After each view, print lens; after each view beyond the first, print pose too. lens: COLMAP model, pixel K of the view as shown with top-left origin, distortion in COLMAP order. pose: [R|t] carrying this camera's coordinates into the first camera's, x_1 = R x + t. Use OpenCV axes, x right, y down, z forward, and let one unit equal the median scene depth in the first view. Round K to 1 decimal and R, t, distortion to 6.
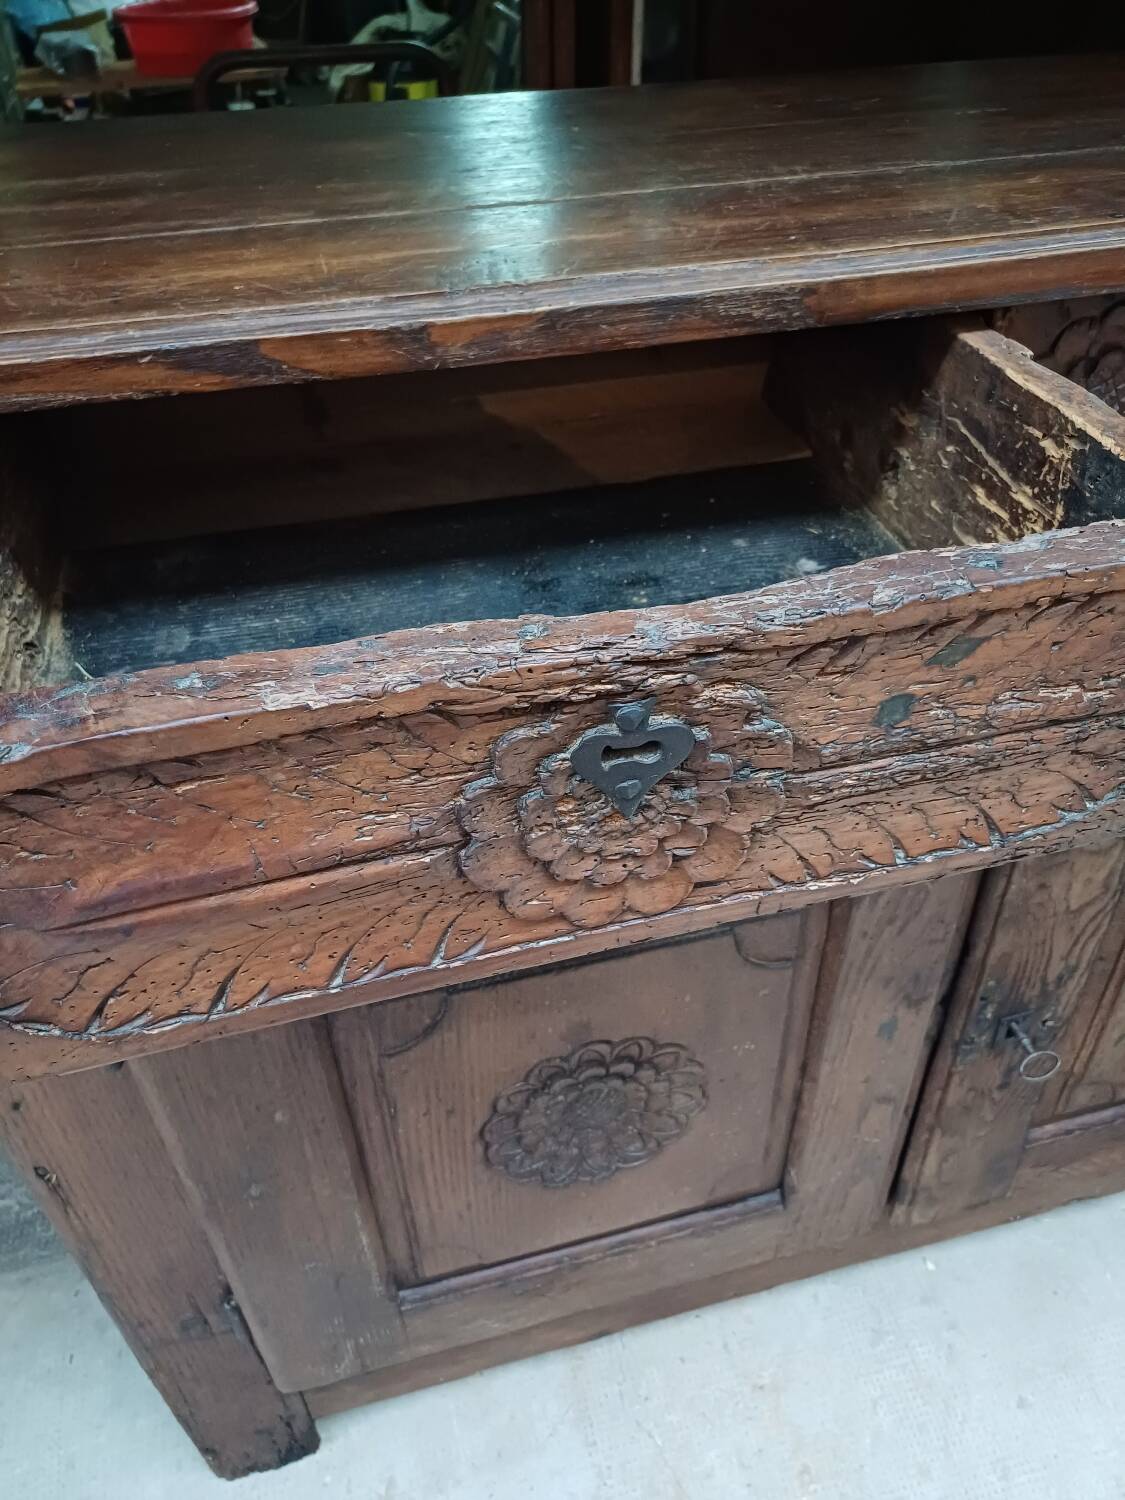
lens RADIAL K [[1114.8, 0, 576.7], [0, 1114.8, 757.6], [0, 0, 1]] dist [0.044561, -0.038354]
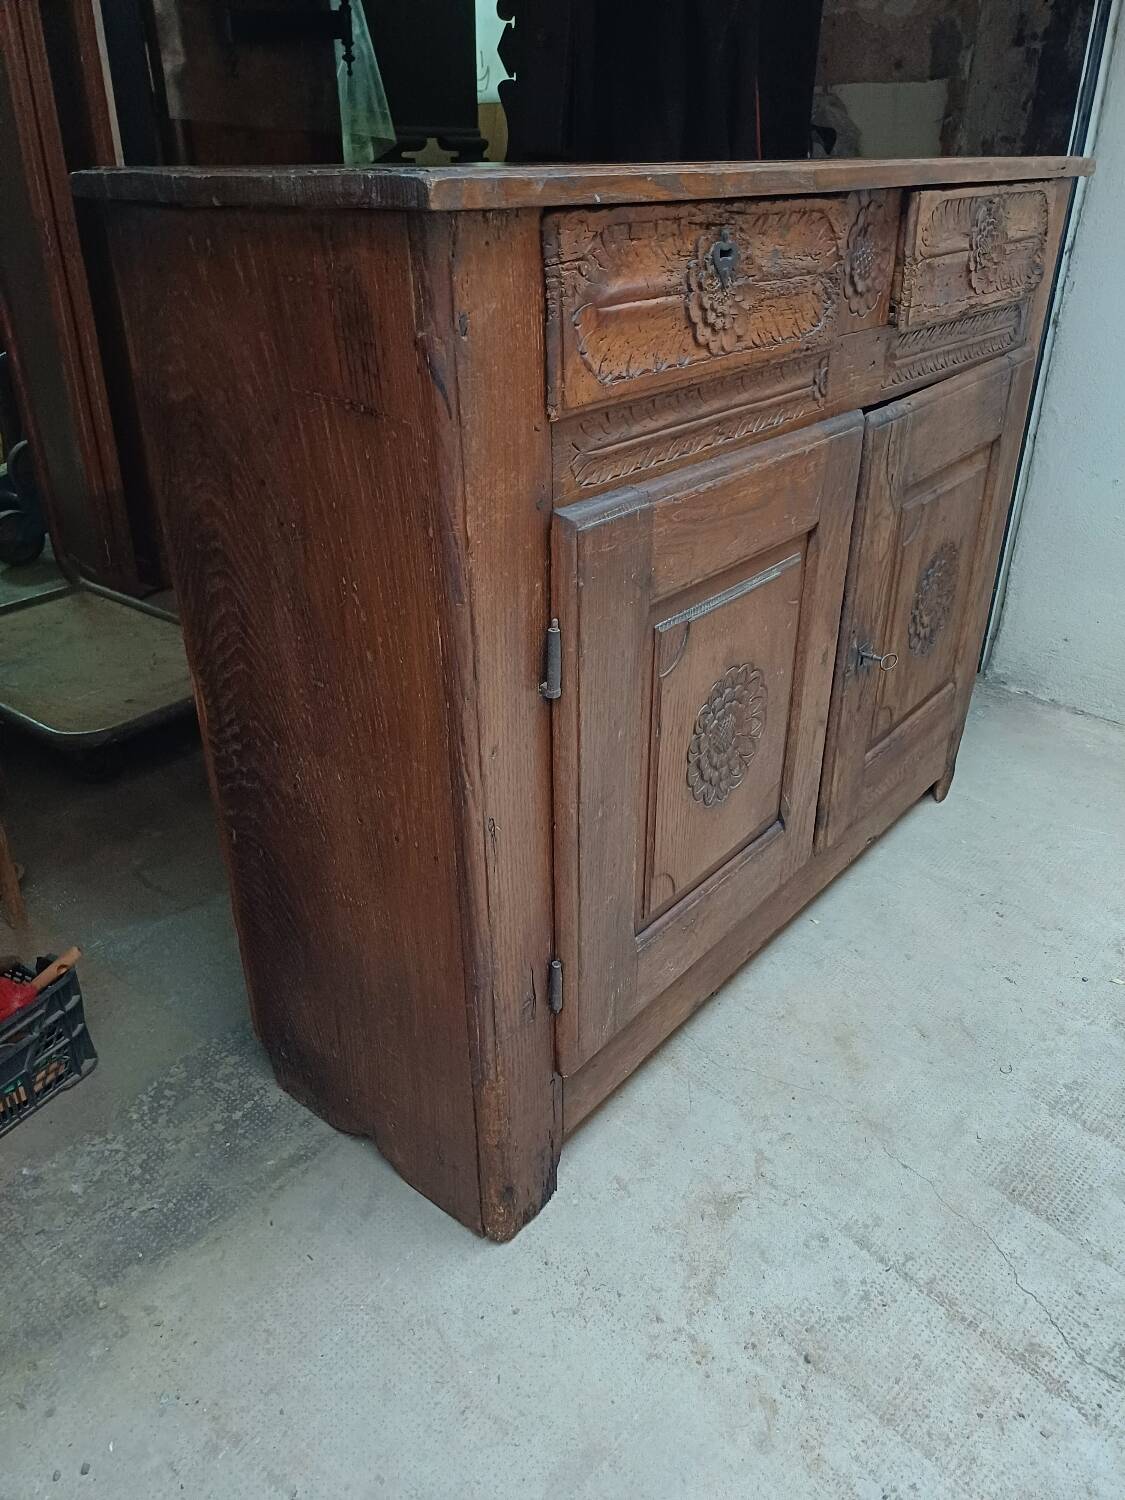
lens RADIAL K [[1106.6, 0, 568.8], [0, 1106.6, 743.2], [0, 0, 1]] dist [0.052257, -0.023298]
pose [[0.809315, -0.259738, 0.526826, -1.394732], [0.365315, 0.924922, -0.105191, 0.577930], [-0.459951, 0.277590, 0.843439, -0.293393]]
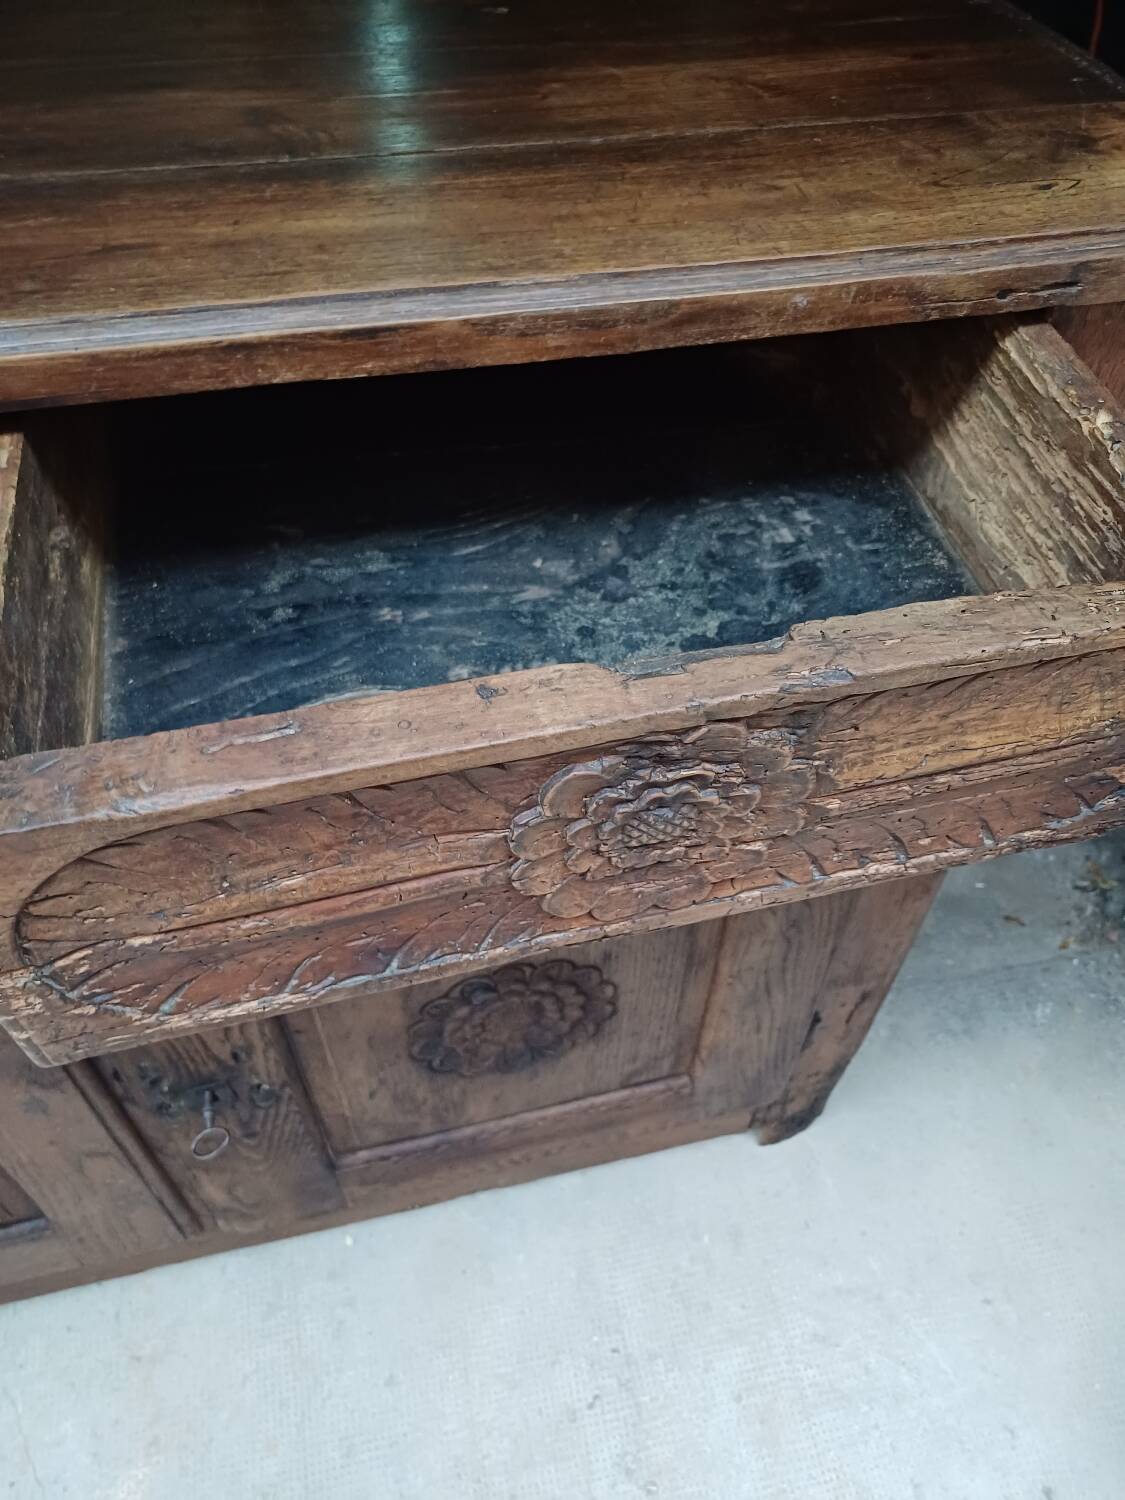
lens RADIAL K [[1114.8, 0, 576.7], [0, 1114.8, 757.6], [0, 0, 1]] dist [0.044561, -0.038354]
pose [[0.998656, 0.048269, 0.018897, 1.019711], [-0.050772, 0.984323, 0.168909, -0.330625], [-0.010448, -0.169642, 0.985450, 0.169846]]
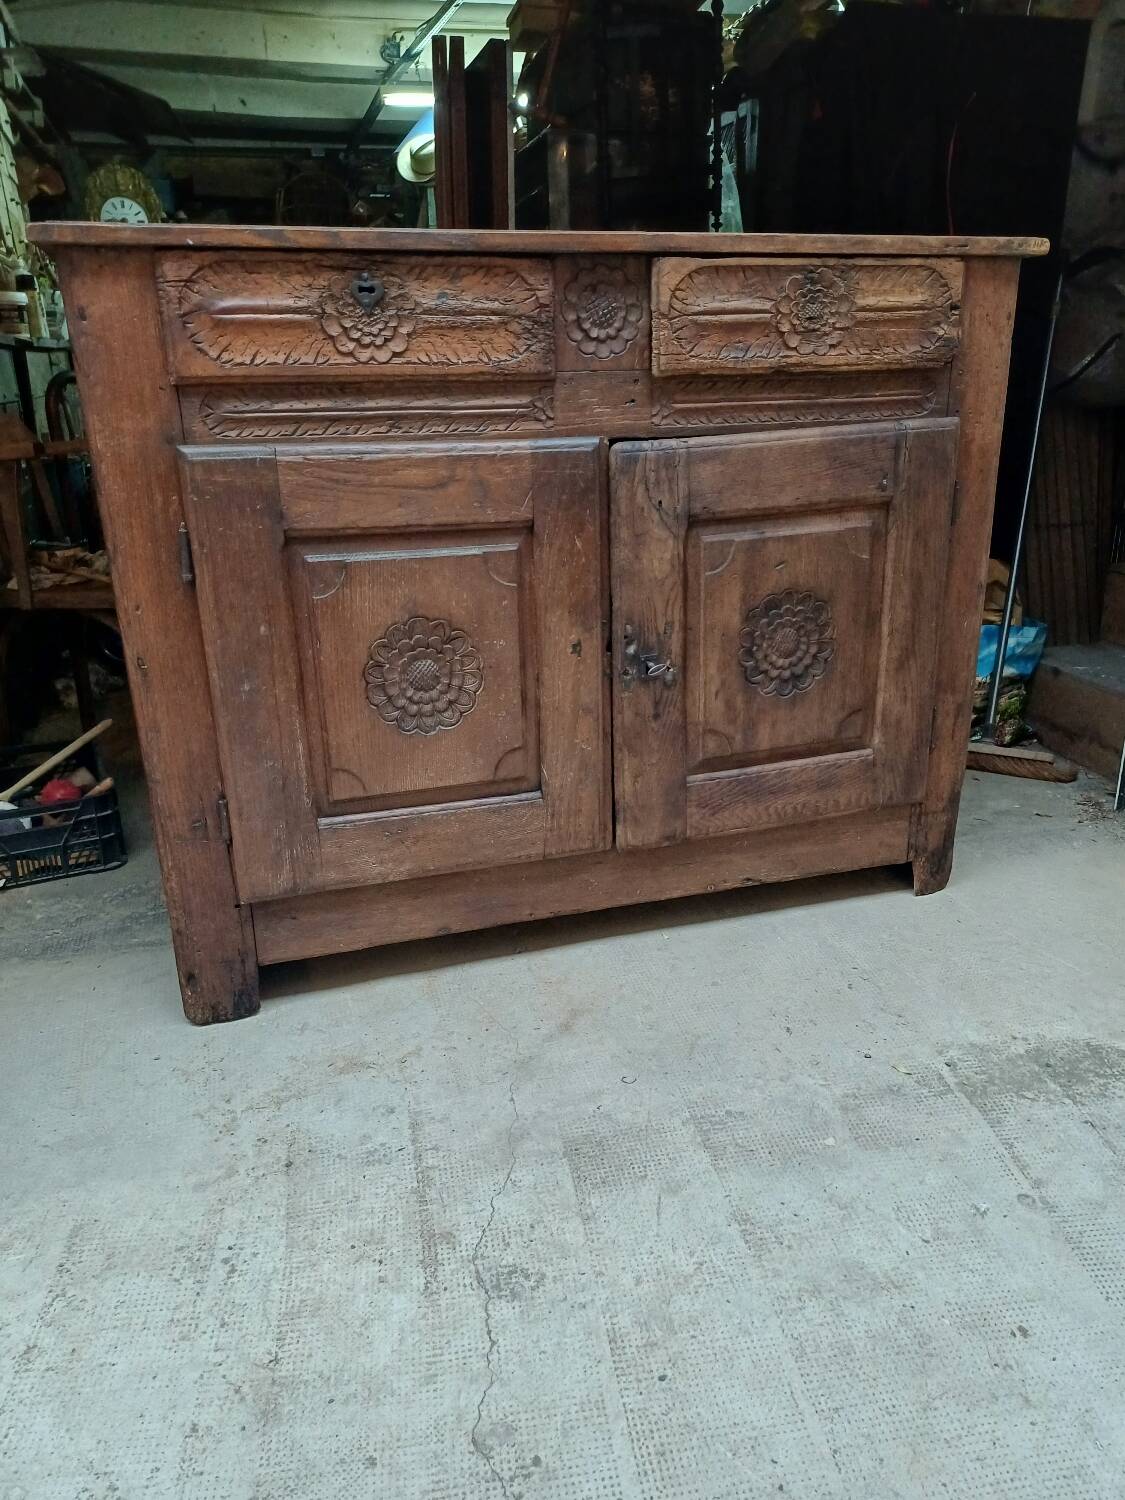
lens RADIAL K [[1113.4, 0, 584.5], [0, 1113.4, 752.0], [0, 0, 1]] dist [0.080220, -0.074404]
pose [[0.999000, -0.013482, 0.042634, 0.298903], [0.027346, 0.938578, -0.343983, 1.578880], [-0.035378, 0.344805, 0.938007, -1.116108]]
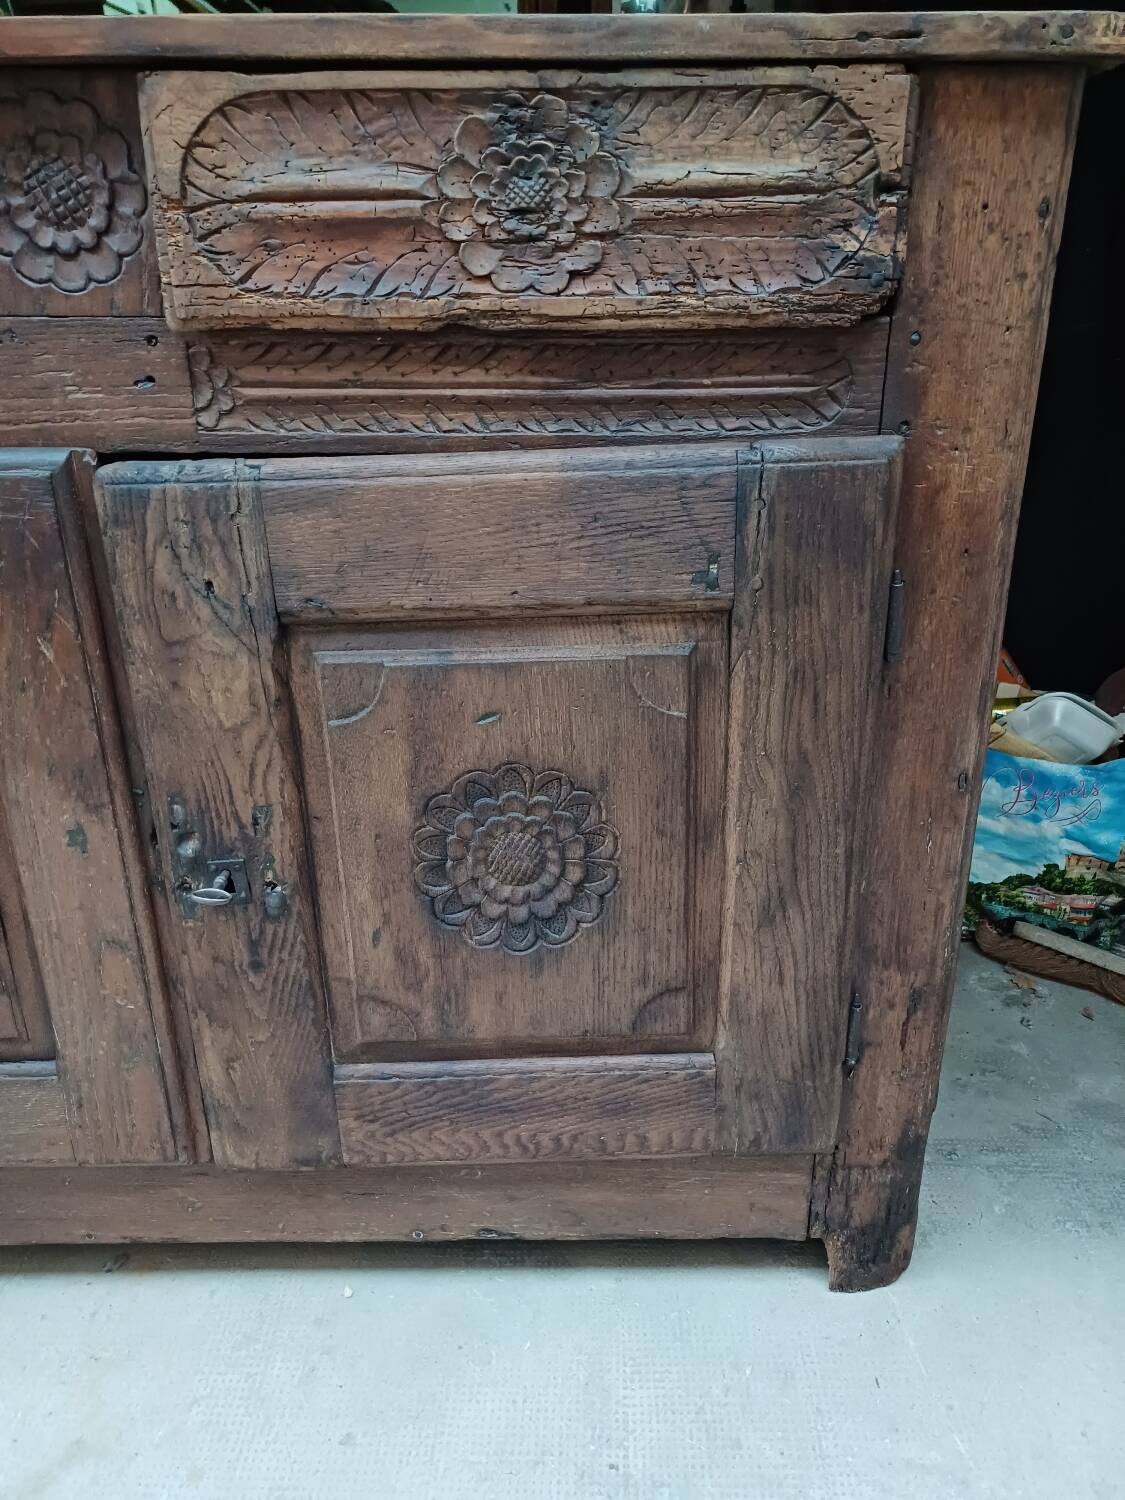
lens RADIAL K [[1108.4, 0, 586.2], [0, 1108.4, 754.6], [0, 0, 1]] dist [0.056047, -0.046265]
pose [[0.967075, 0.106874, -0.230965, 1.417064], [-0.169548, 0.947376, -0.271537, 0.541936], [0.189790, 0.301756, 0.934303, 0.125182]]
